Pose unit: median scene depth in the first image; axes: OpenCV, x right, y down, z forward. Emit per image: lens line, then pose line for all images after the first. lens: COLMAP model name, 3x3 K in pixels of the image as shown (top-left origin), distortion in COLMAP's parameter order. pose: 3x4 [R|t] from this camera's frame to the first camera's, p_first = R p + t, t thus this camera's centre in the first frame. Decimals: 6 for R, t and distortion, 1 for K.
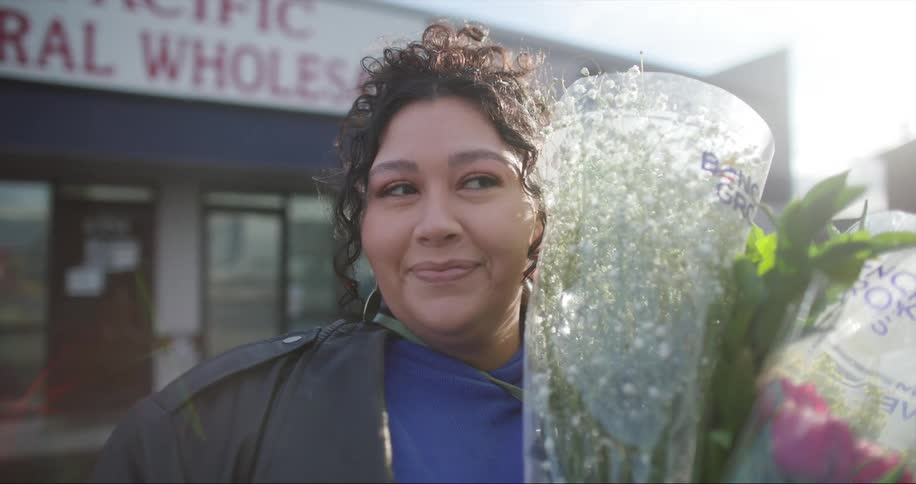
lens RADIAL K [[623.6, 0, 458.0], [0, 623.6, 242.0], [0, 0, 1]] dist [-0.006280, 0.043354]
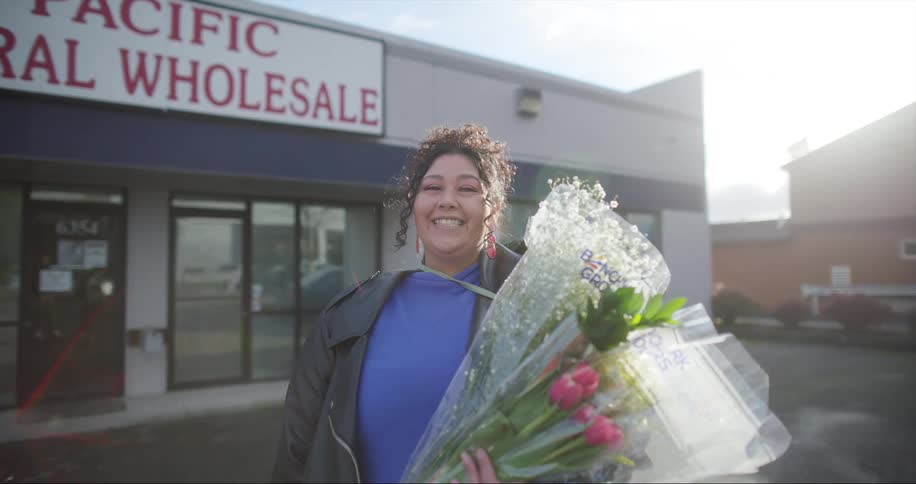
lens RADIAL K [[623.6, 0, 458.0], [0, 623.6, 242.0], [0, 0, 1]] dist [-0.006280, 0.043354]
pose [[0.995684, -0.000123, 0.092803, -0.021729], [0.001467, 0.999895, -0.014414, 0.014807], [-0.092792, 0.014488, 0.995580, -0.126748]]
